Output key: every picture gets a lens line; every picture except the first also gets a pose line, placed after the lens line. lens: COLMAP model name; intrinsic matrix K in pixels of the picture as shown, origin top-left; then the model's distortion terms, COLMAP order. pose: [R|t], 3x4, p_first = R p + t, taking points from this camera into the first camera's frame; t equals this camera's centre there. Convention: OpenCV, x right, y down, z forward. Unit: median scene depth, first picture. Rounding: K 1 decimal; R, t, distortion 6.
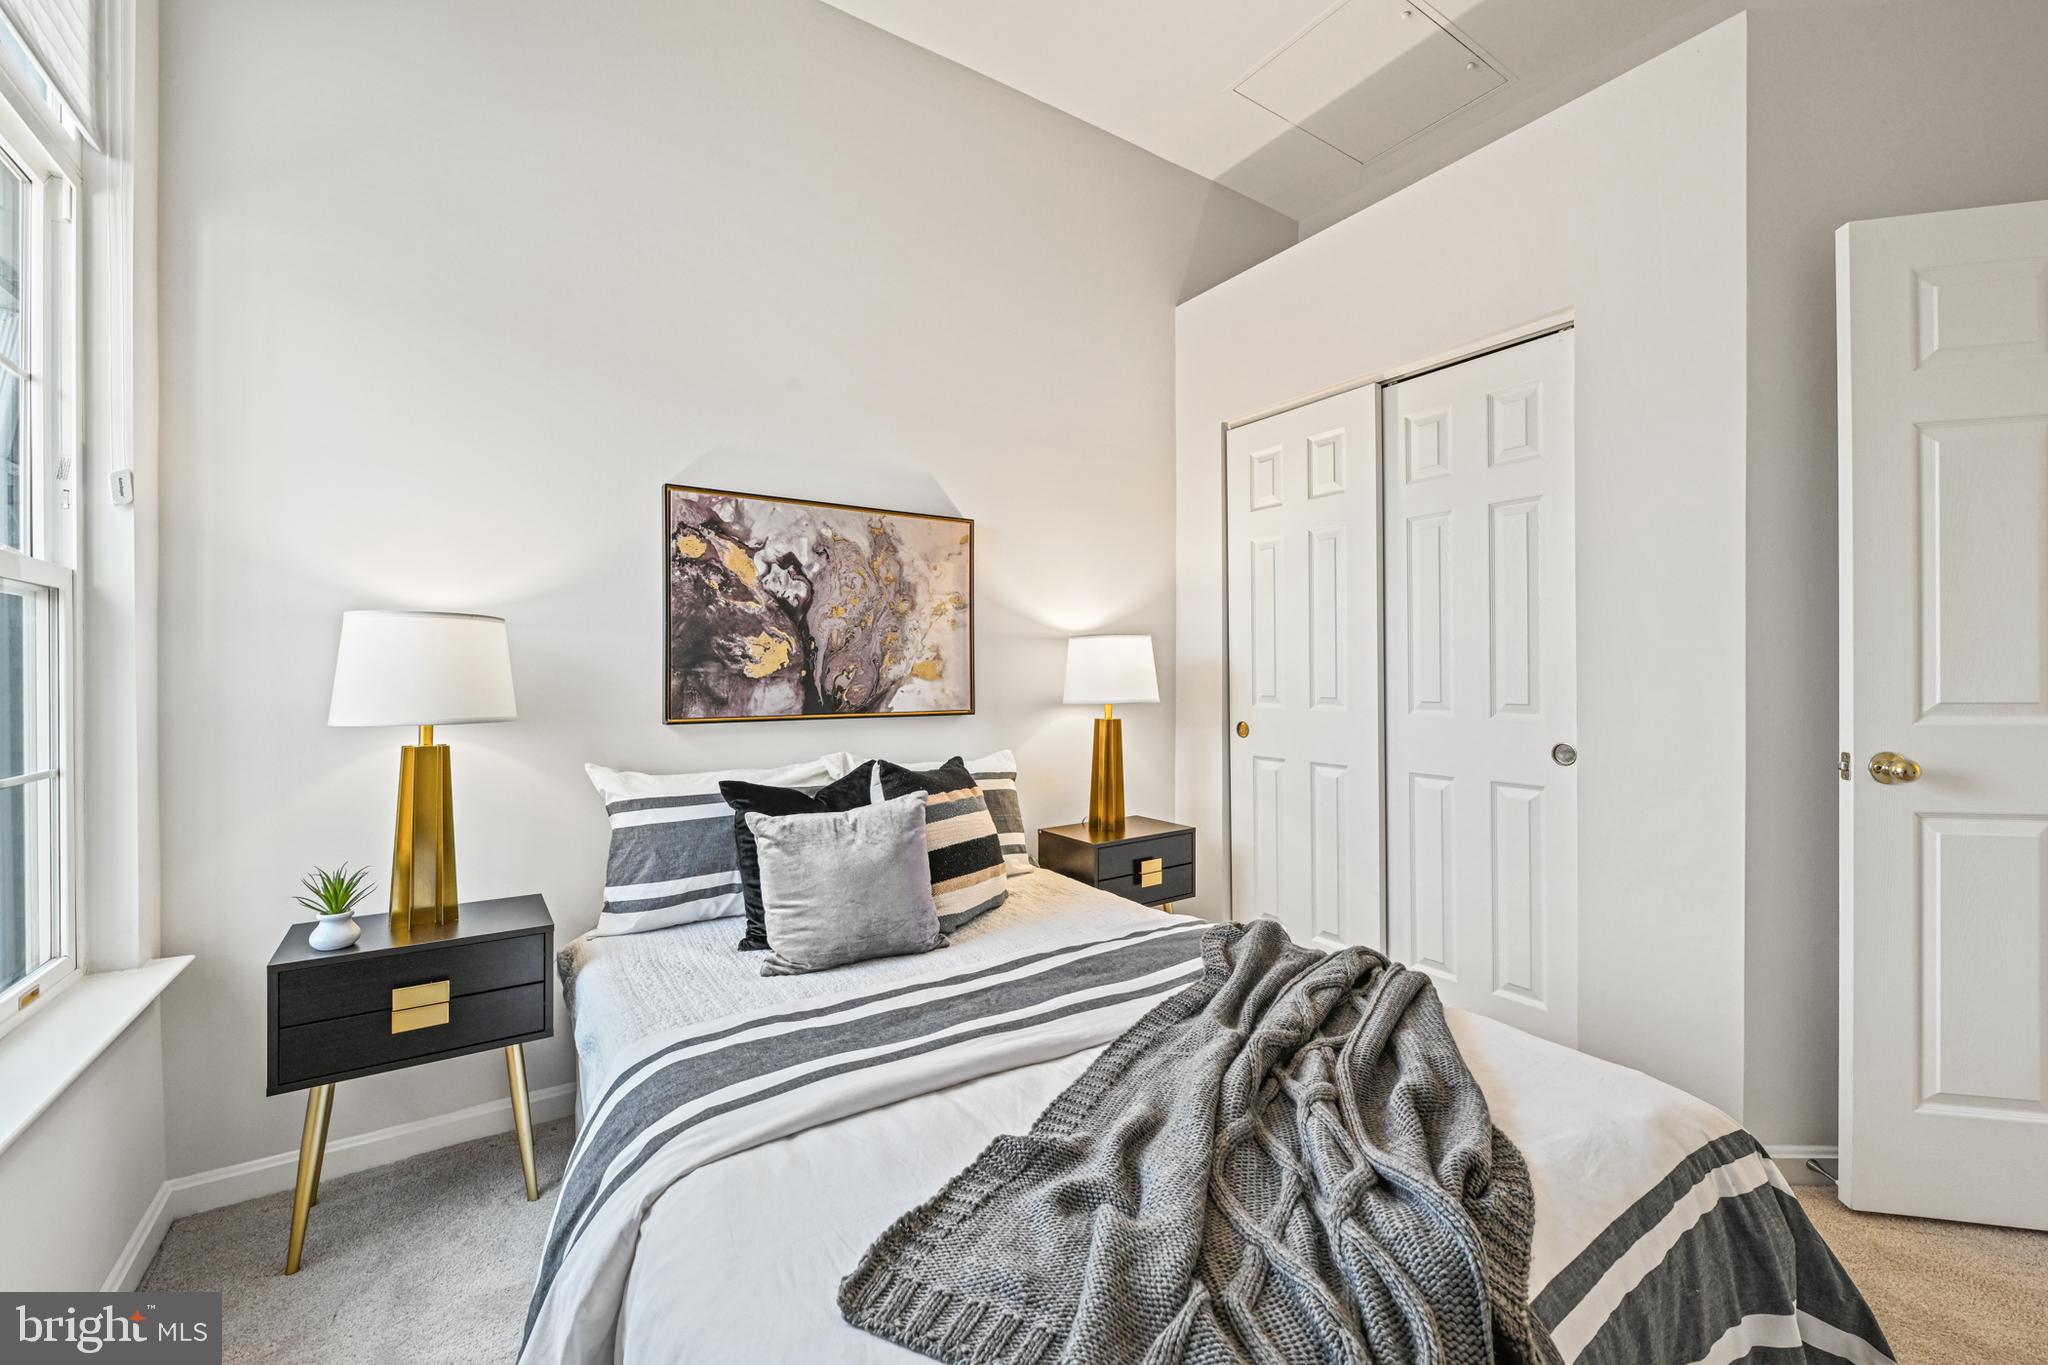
lens RADIAL K [[810.3, 0, 1023.3], [0, 810.3, 670.9], [0, 0, 1]] dist [-0.008658, -0.000388]
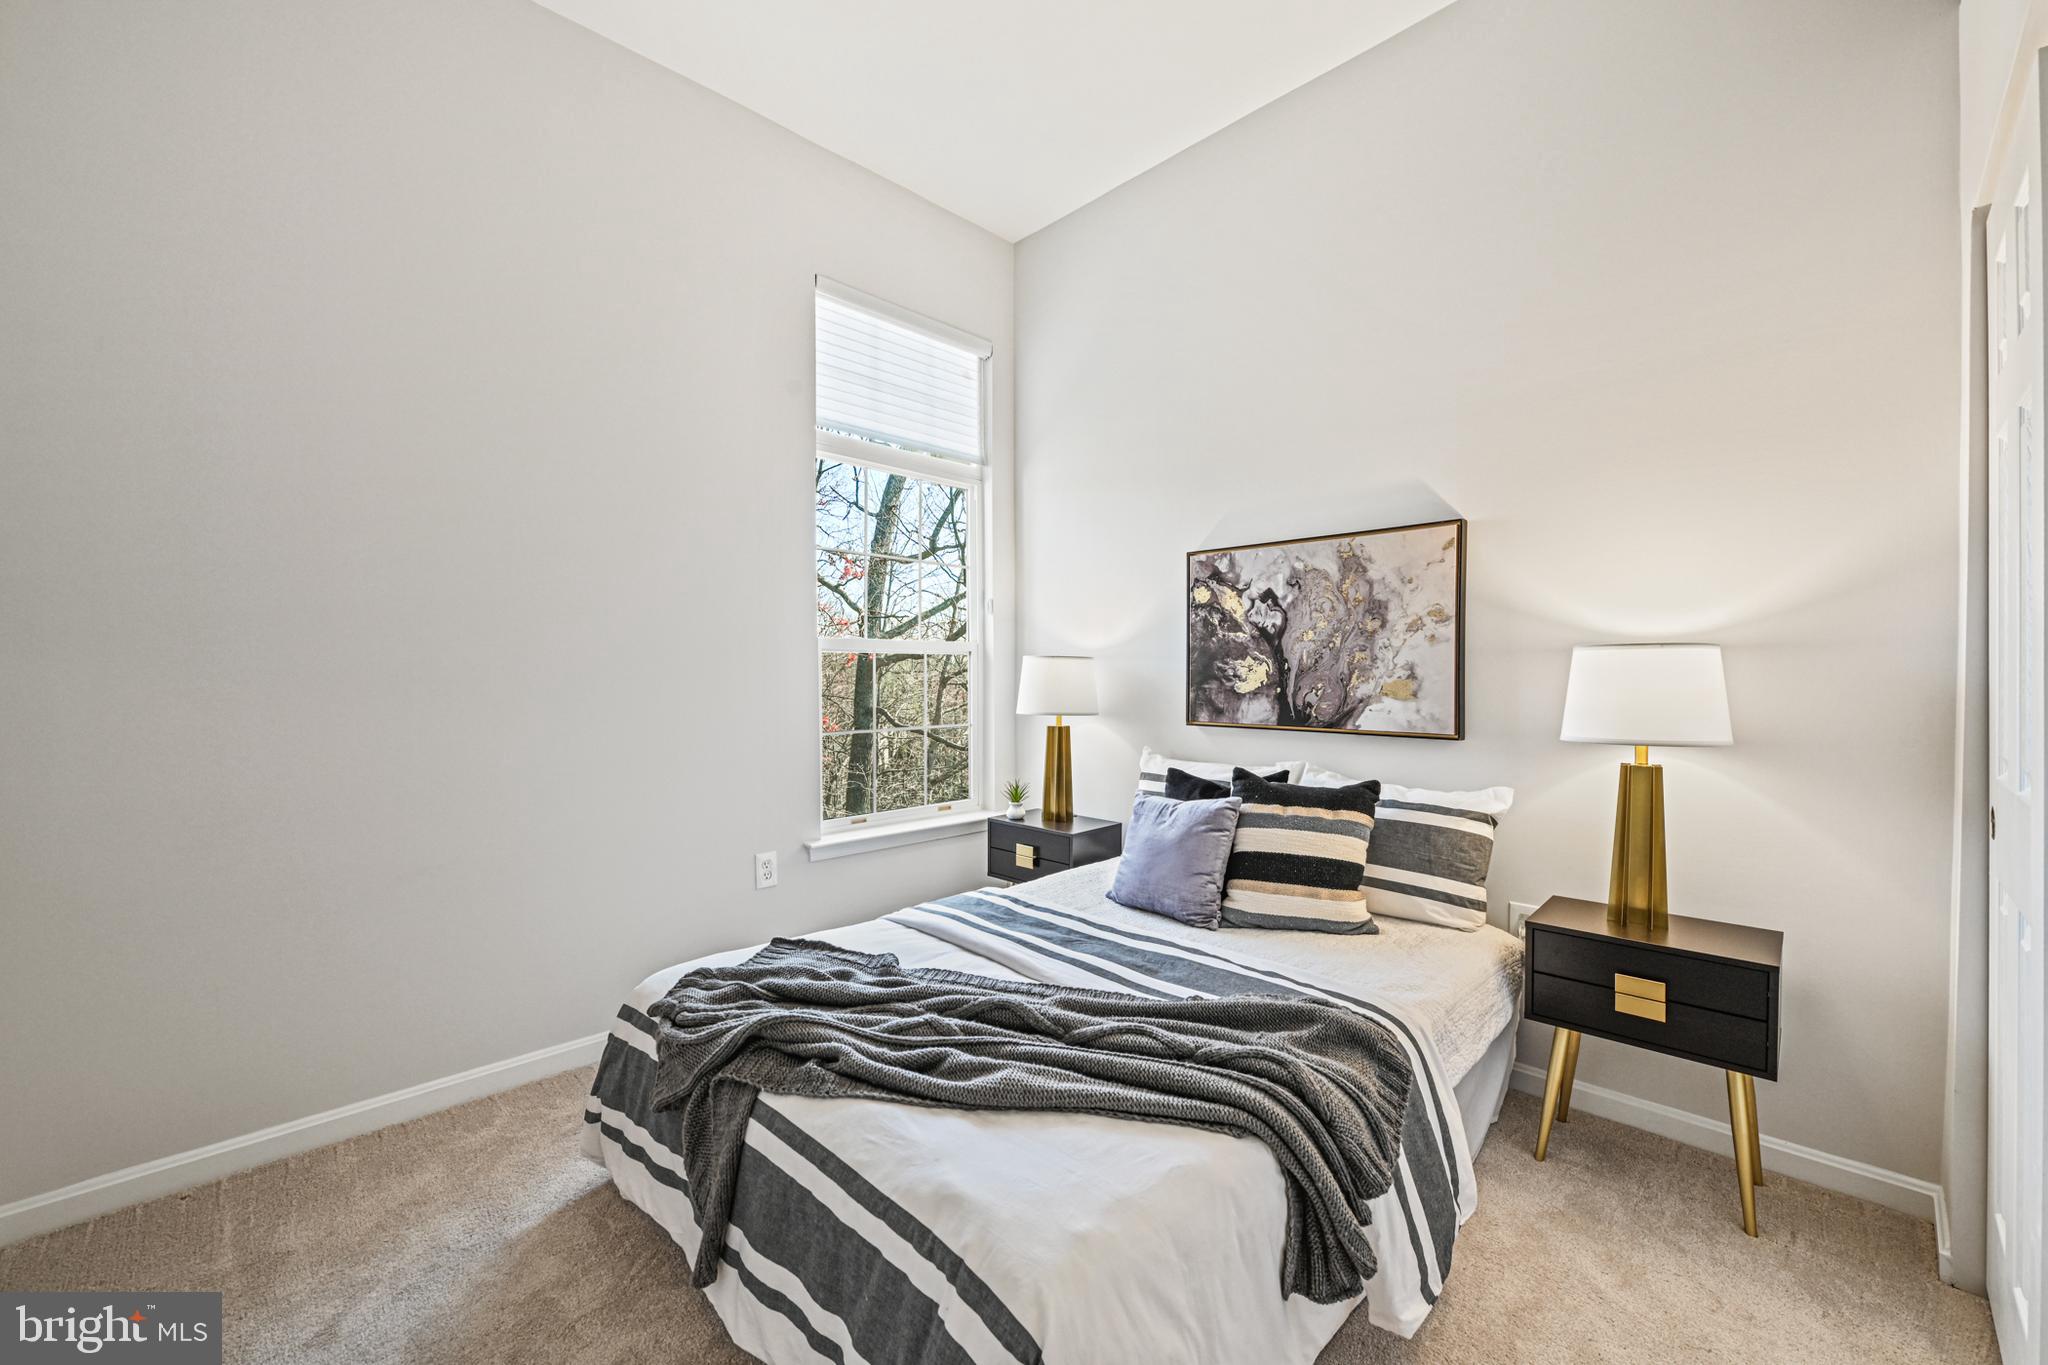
lens RADIAL K [[810.3, 0, 1029.1], [0, 810.3, 683.1], [0, 0, 1]] dist [-0.008658, -0.000388]
pose [[0.197265, 0.018277, -0.980180, 0.807421], [0.005375, 0.999791, 0.019724, -0.032518], [0.980335, -0.009159, 0.197126, 0.419554]]
